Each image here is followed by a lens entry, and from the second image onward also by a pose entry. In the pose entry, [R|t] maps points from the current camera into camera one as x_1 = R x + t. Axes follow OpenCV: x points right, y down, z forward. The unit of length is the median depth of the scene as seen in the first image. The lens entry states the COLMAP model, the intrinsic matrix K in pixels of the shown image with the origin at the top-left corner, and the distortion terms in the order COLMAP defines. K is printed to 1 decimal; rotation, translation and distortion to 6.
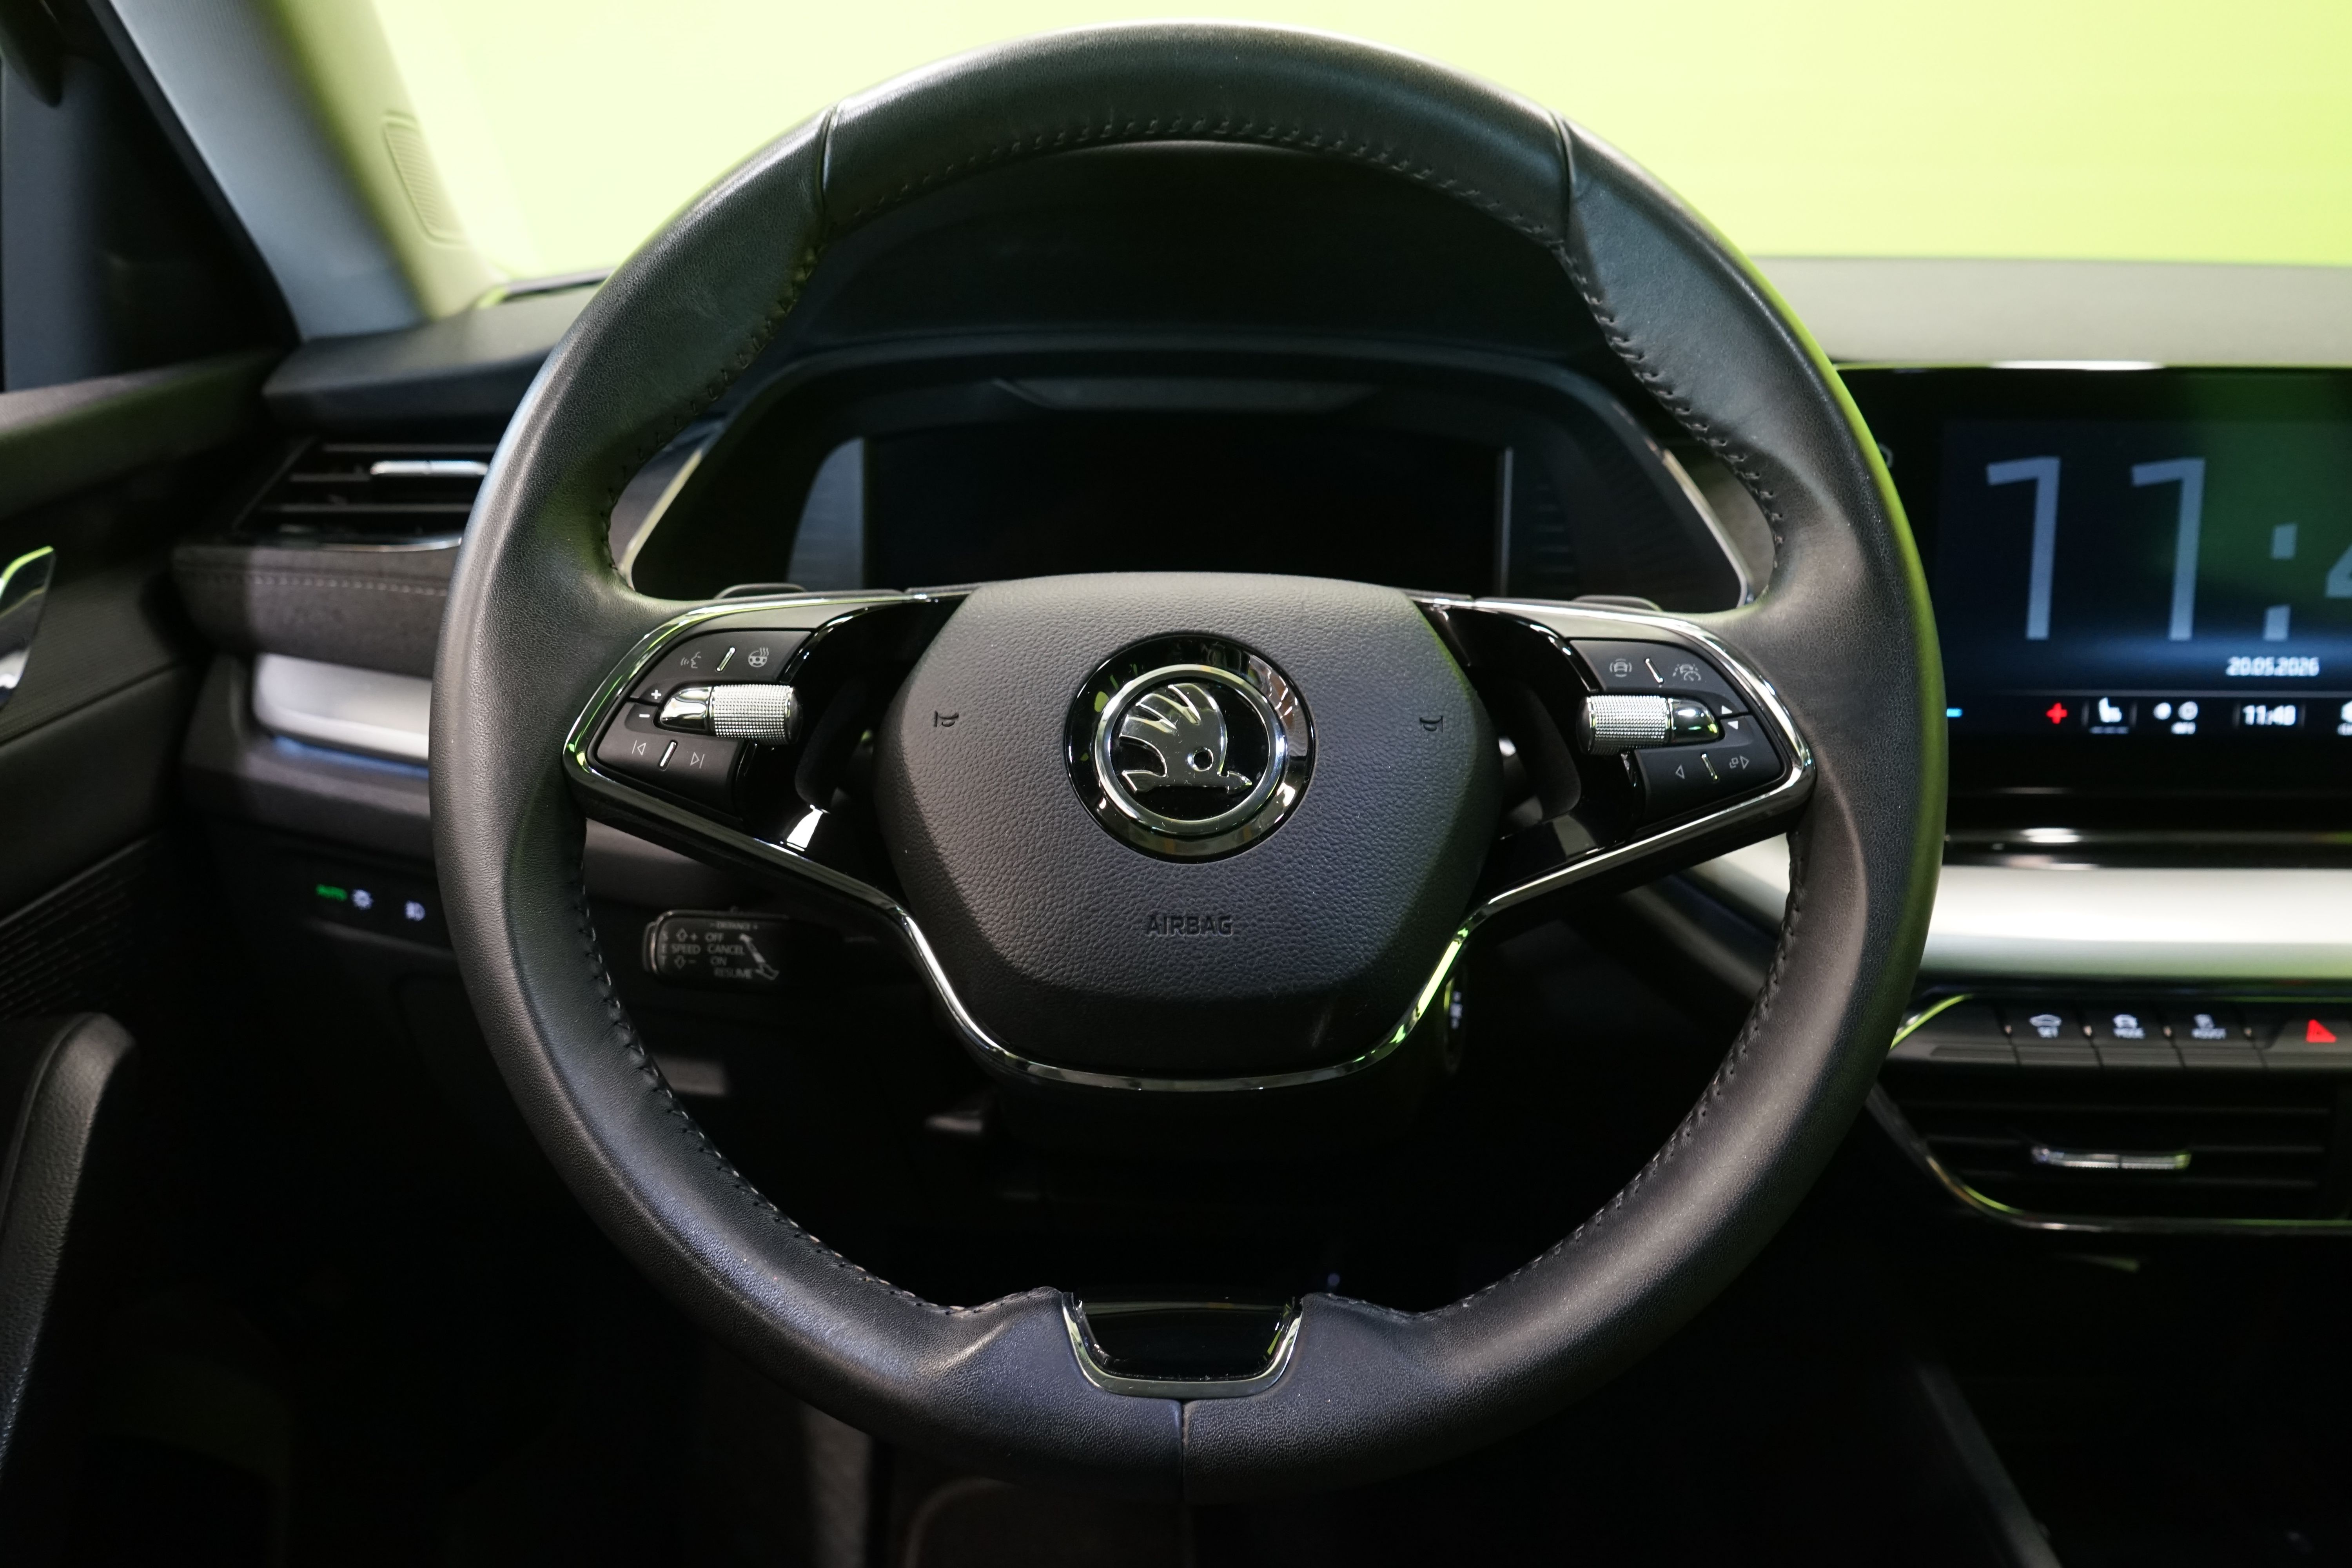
lens RADIAL K [[1872.4, 0, 1166.6], [0, 1872.4, 778.8], [0, 0, 1]] dist [-0.027240, 0.013603]
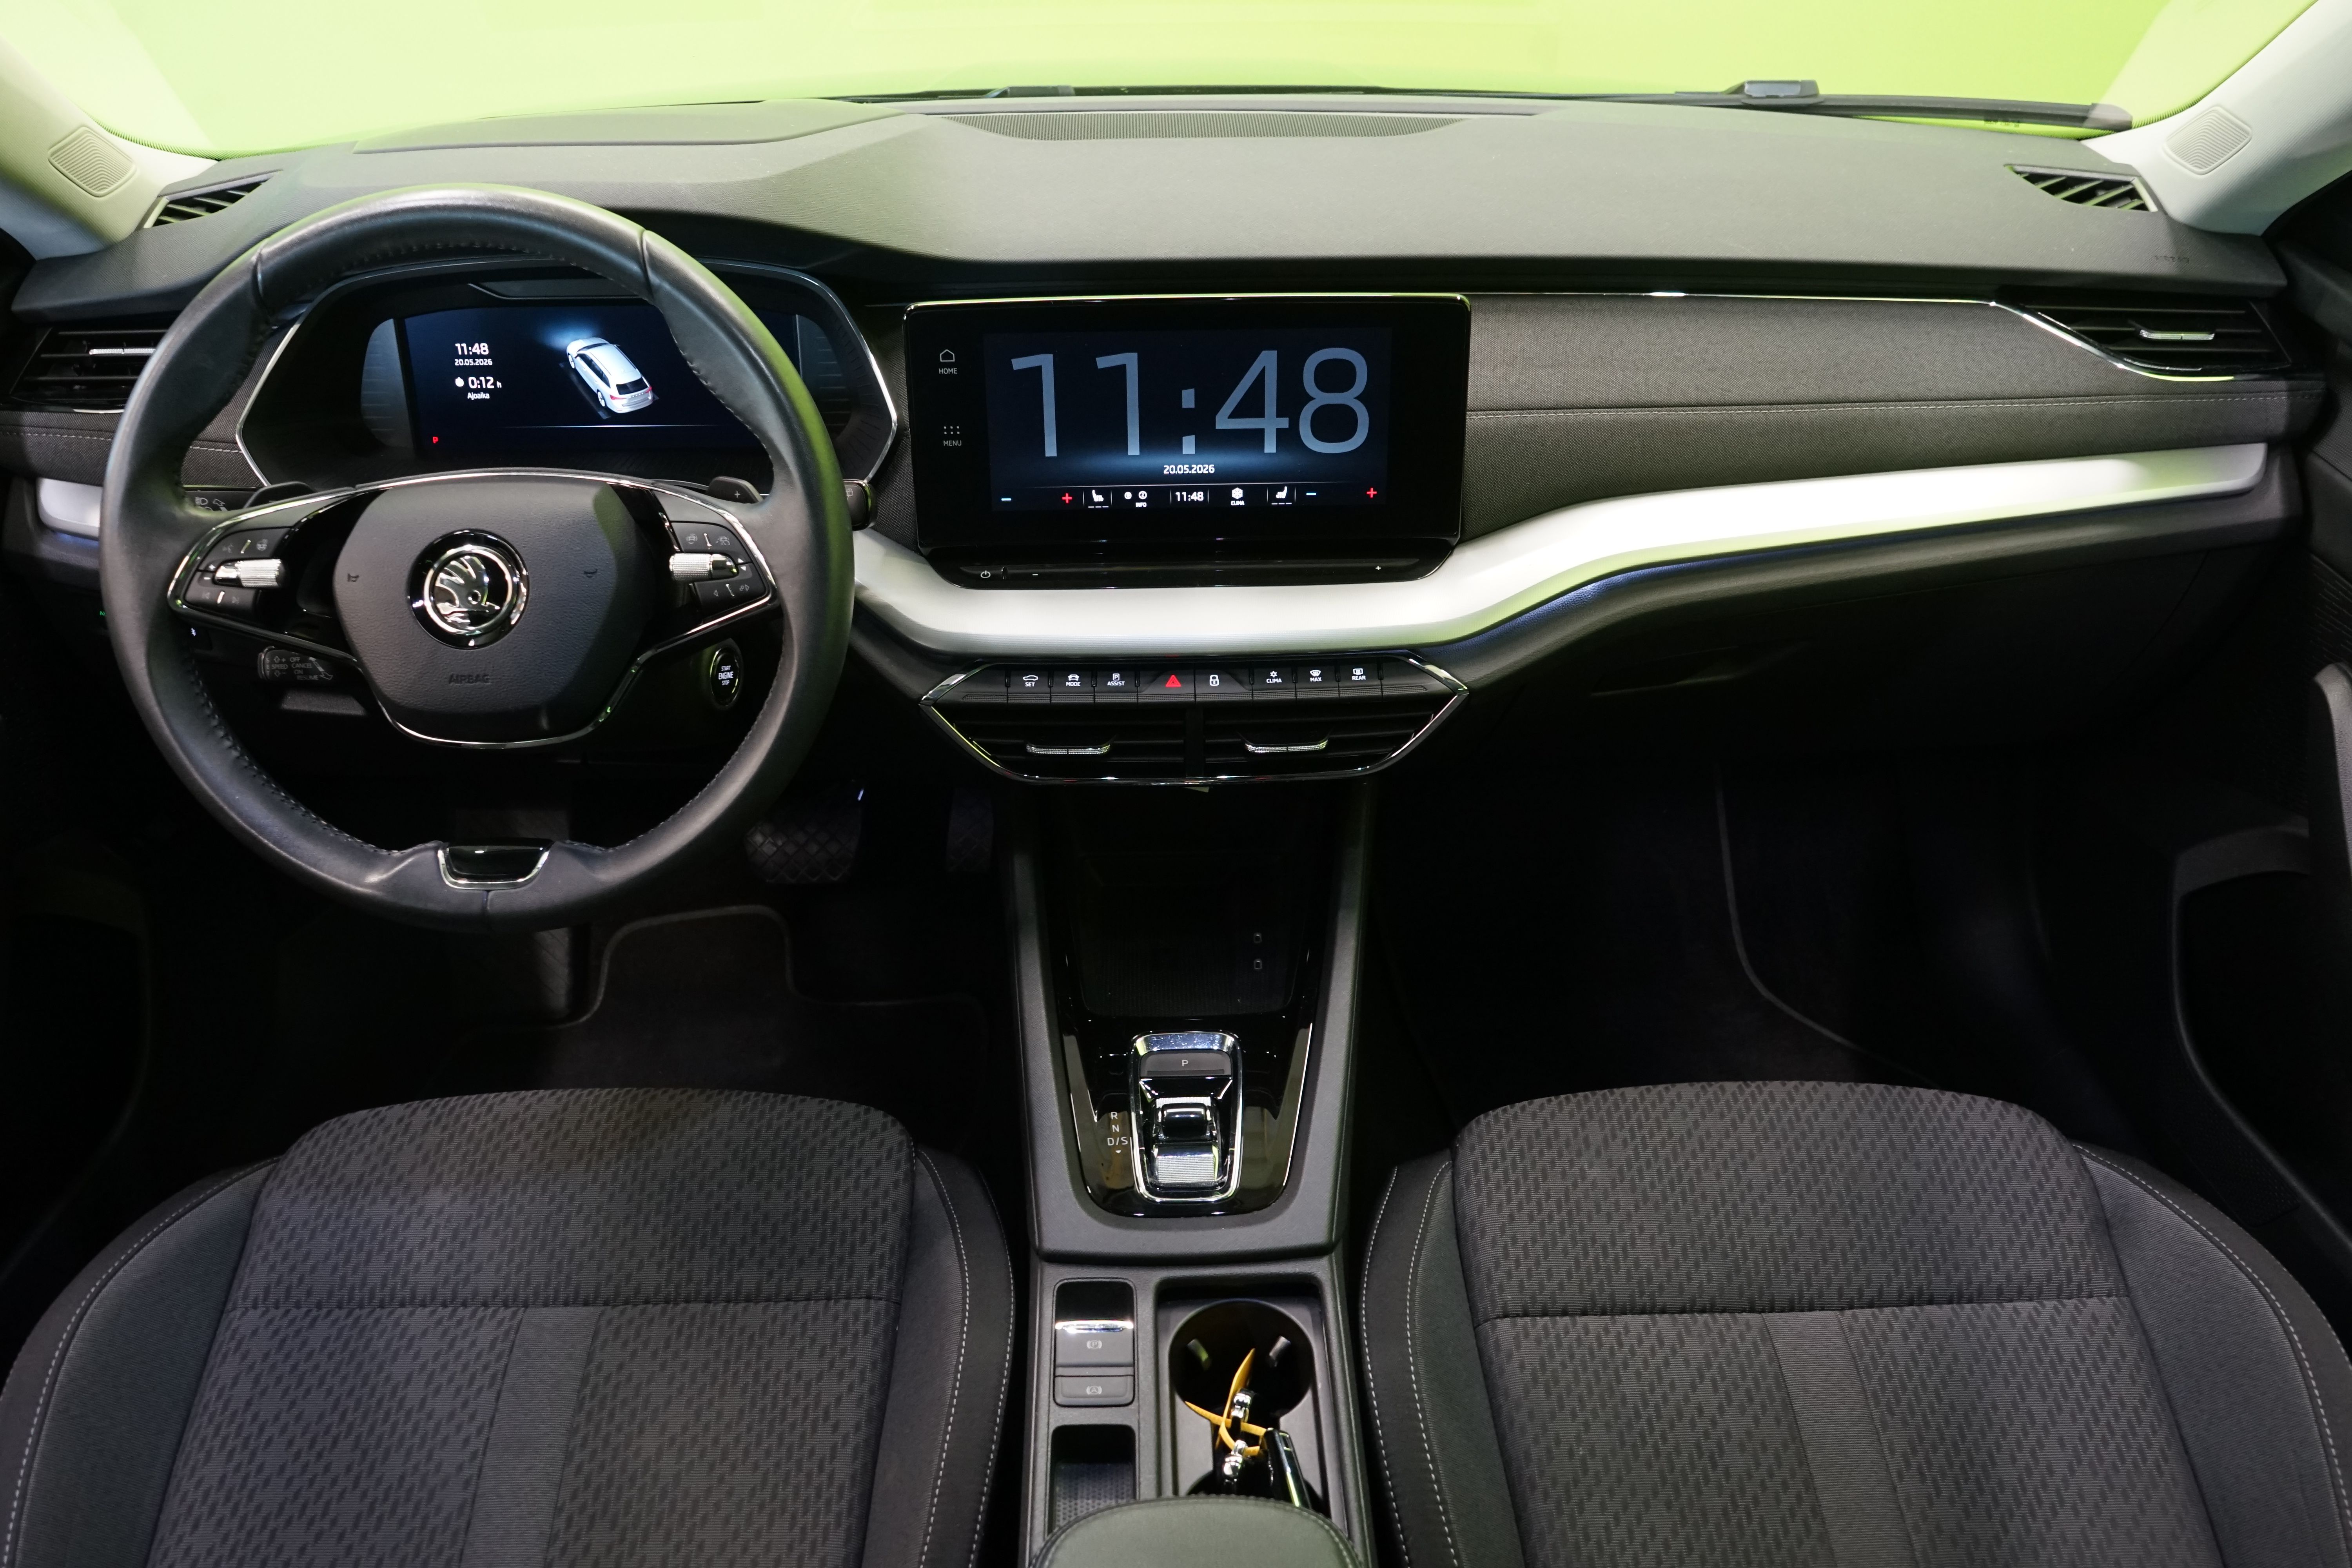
lens RADIAL K [[1872.4, 0, 1184.4], [0, 1872.4, 784.5], [0, 0, 1]] dist [-0.027240, 0.013603]
pose [[0.999610, -0.025461, 0.011503, 0.609451], [0.021025, 0.956656, 0.290460, -0.310382], [-0.018400, -0.290105, 0.956818, -0.825186]]
